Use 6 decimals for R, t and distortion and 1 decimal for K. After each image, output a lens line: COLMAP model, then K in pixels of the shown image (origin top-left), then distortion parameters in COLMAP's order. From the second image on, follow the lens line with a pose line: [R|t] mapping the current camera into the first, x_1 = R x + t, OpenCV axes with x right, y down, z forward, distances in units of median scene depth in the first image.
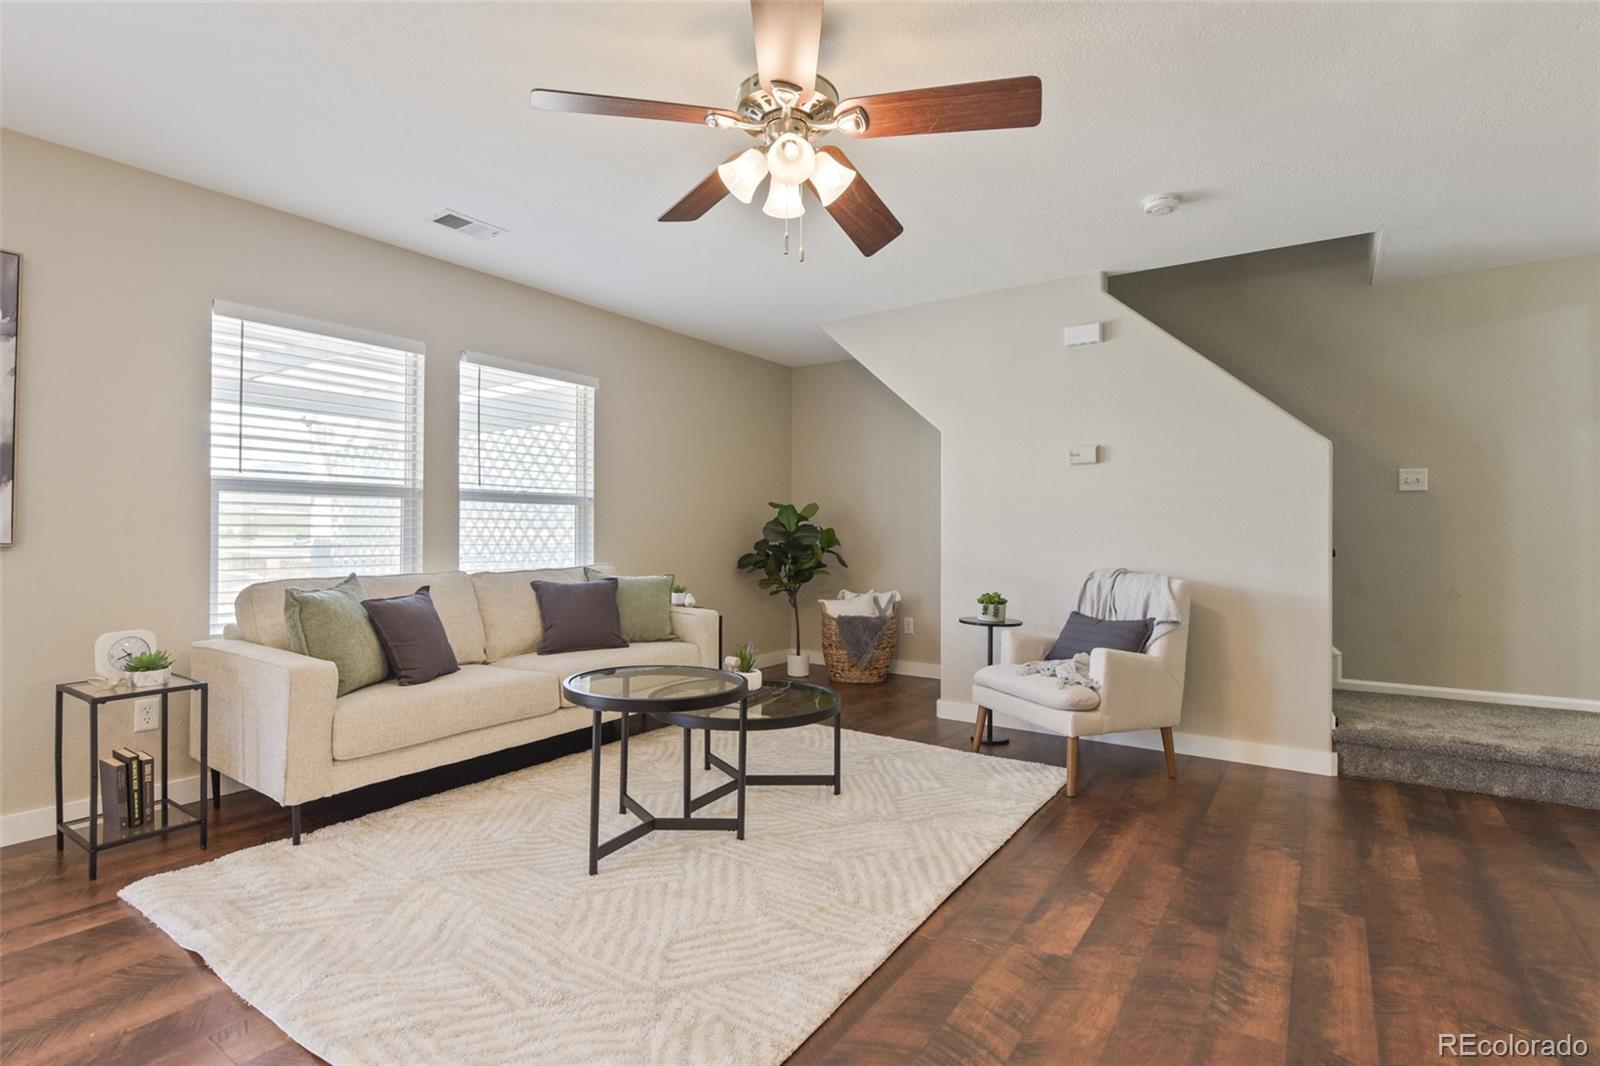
lens RADIAL K [[758.1, 0, 805.5], [0, 758.1, 541.7], [0, 0, 1]] dist [-0.018458, 0.002283]
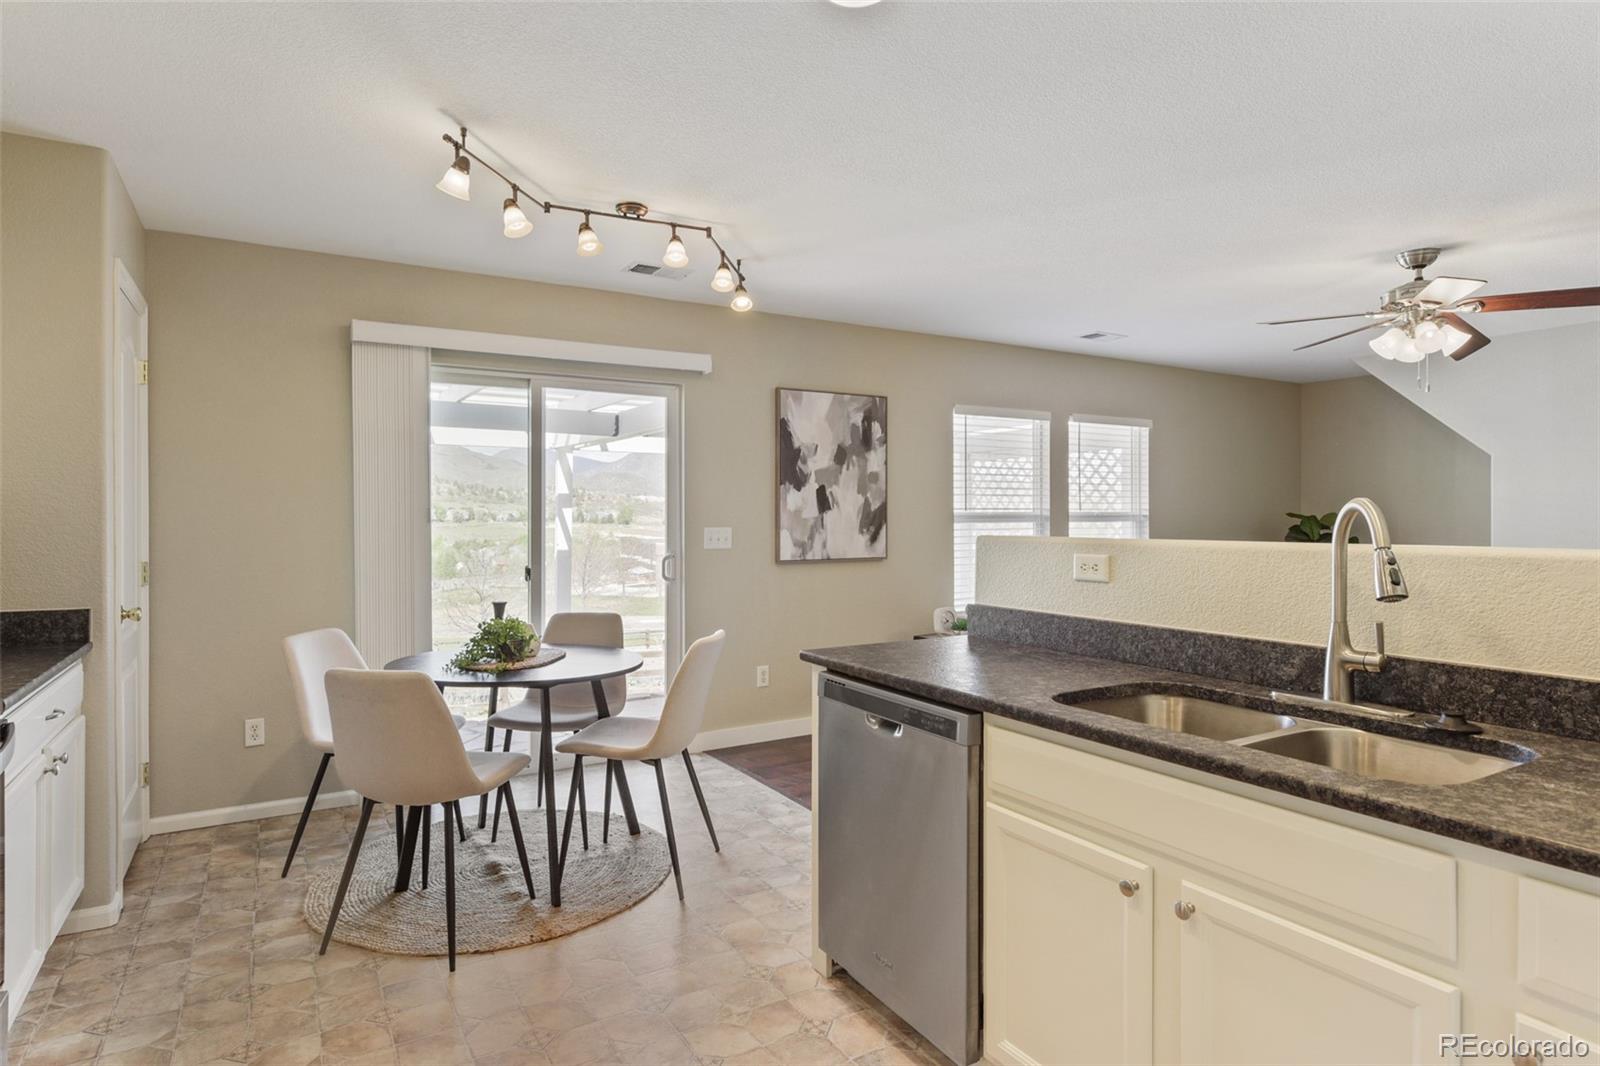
lens RADIAL K [[894.1, 0, 803.7], [0, 894.1, 533.4], [0, 0, 1]] dist [-0.014090, -0.000539]
pose [[0.905547, 0.002364, -0.424240, -0.214793], [0.000401, 0.999979, 0.006429, -0.047587], [0.424247, -0.005992, 0.905527, -0.710358]]
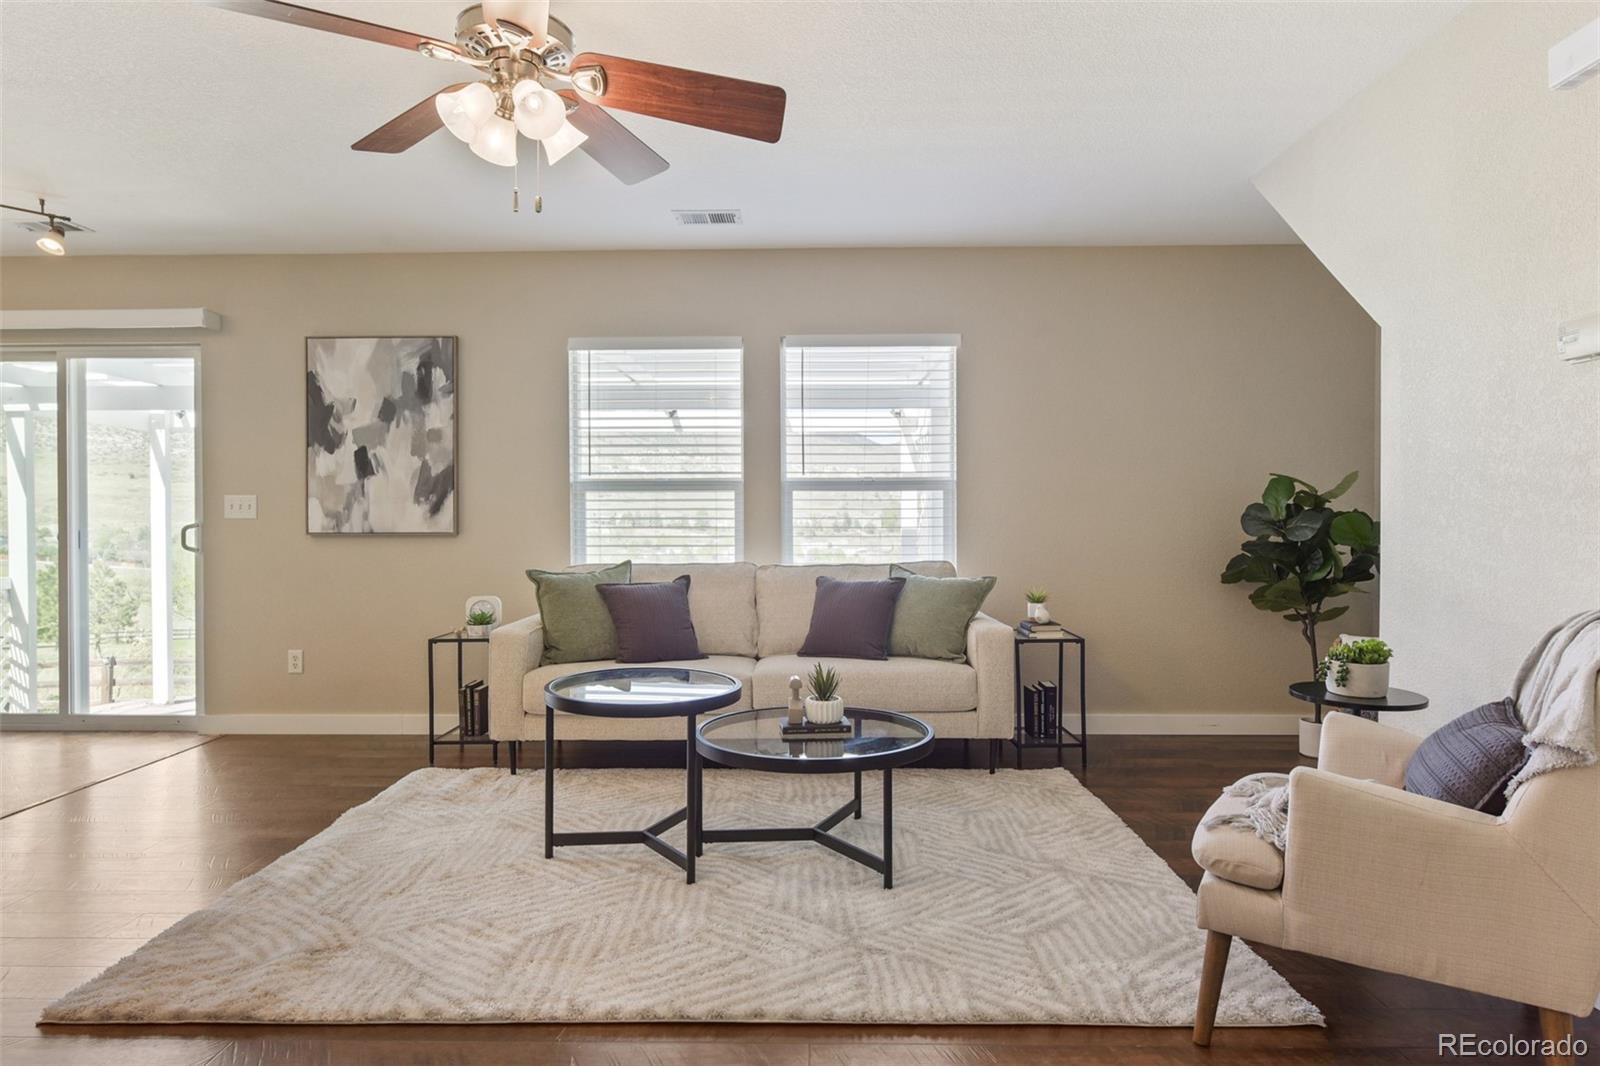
lens RADIAL K [[933.0, 0, 793.9], [0, 933.0, 552.5], [0, 0, 1]] dist [-0.006987, 0.002554]
pose [[0.551364, 0.020894, -0.834003, 0.588487], [-0.005109, 0.999752, 0.021669, -0.001186], [0.834249, -0.007687, 0.551334, 0.363927]]
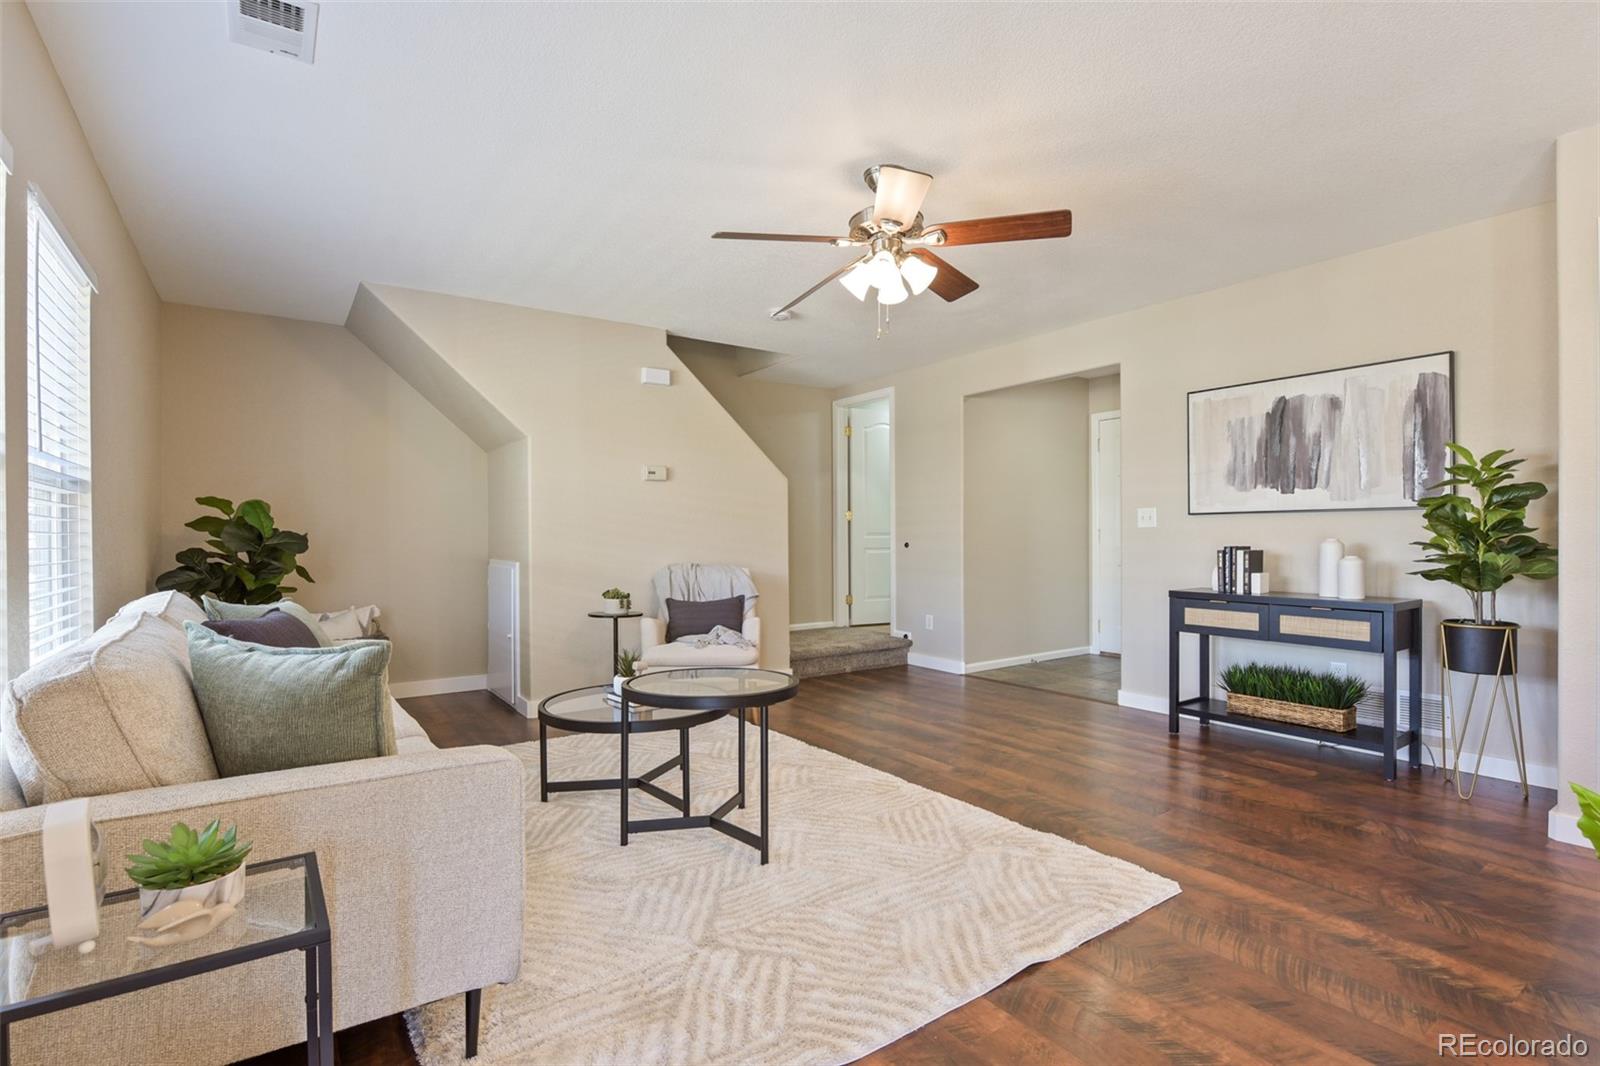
lens RADIAL K [[758.1, 0, 800.3], [0, 758.1, 549.9], [0, 0, 1]] dist [-0.018458, 0.002283]
pose [[0.354005, -0.023948, 0.934937, -0.752097], [0.018517, 0.999656, 0.018594, -0.007568], [-0.935060, 0.010729, 0.354327, 0.354570]]
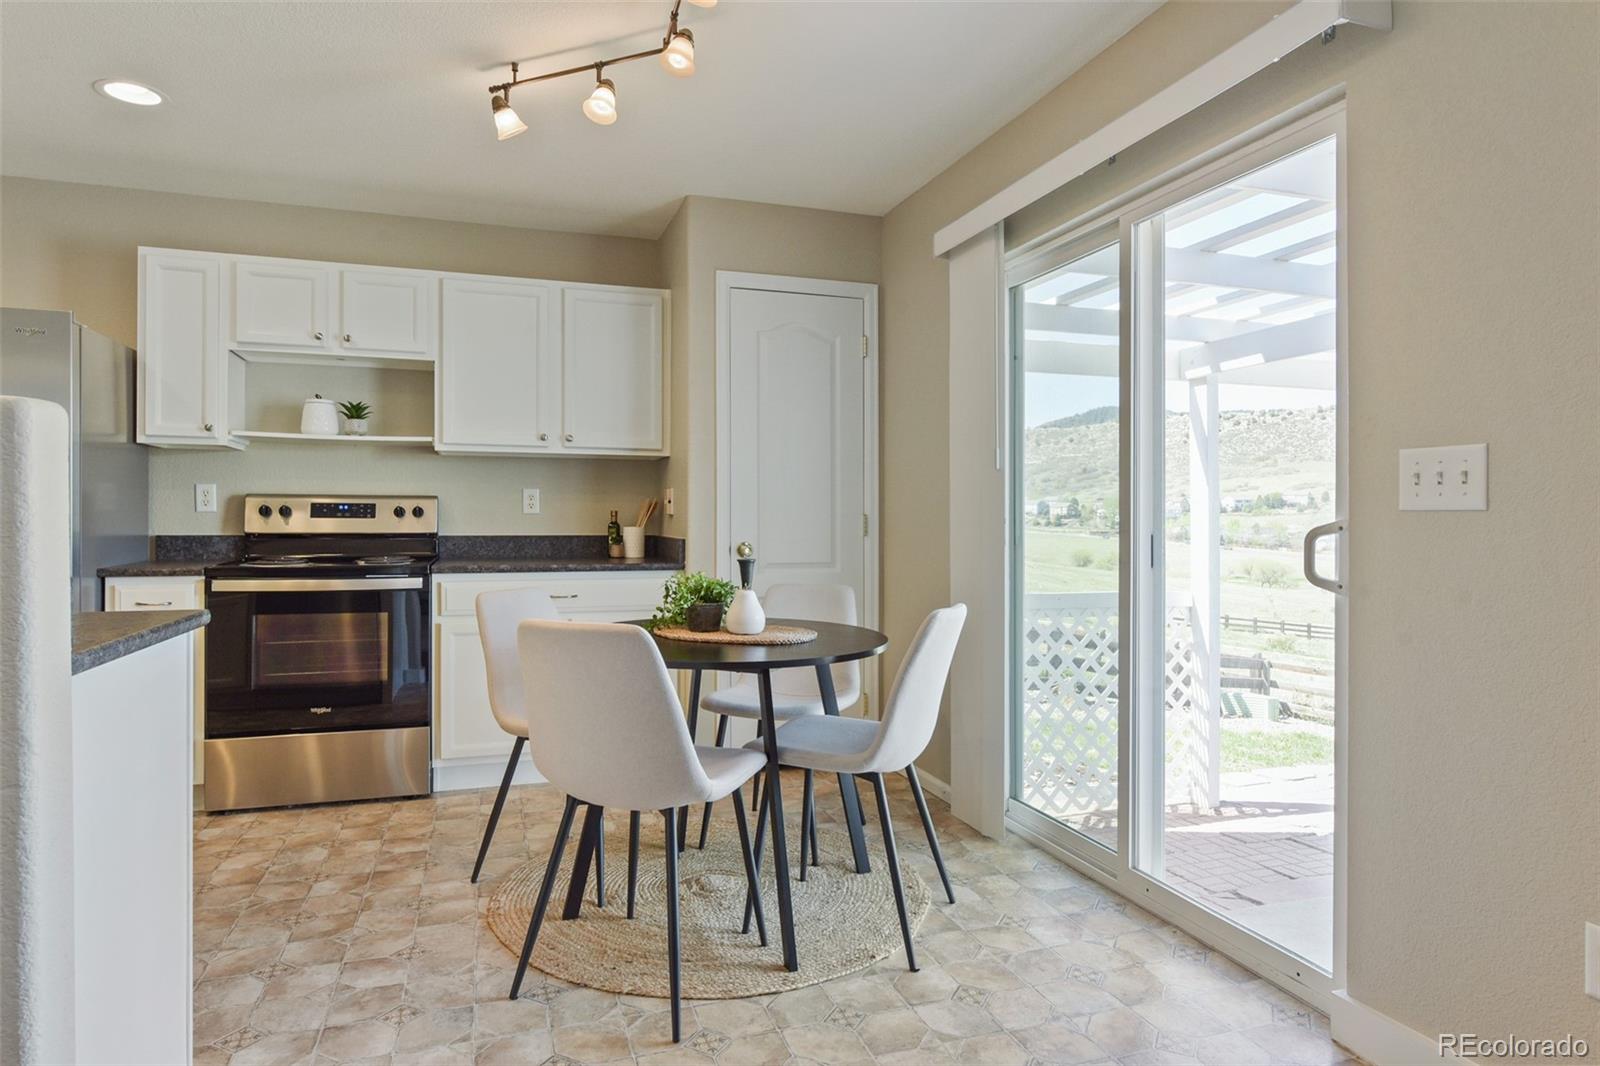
lens RADIAL K [[933.0, 0, 800.0], [0, 933.0, 503.4], [0, 0, 1]] dist [-0.006987, 0.002554]
pose [[-0.592897, -0.023697, -0.804929, -0.317993], [-0.015984, 0.999716, -0.017658, -0.006079], [0.805120, 0.002397, -0.593108, 0.453156]]
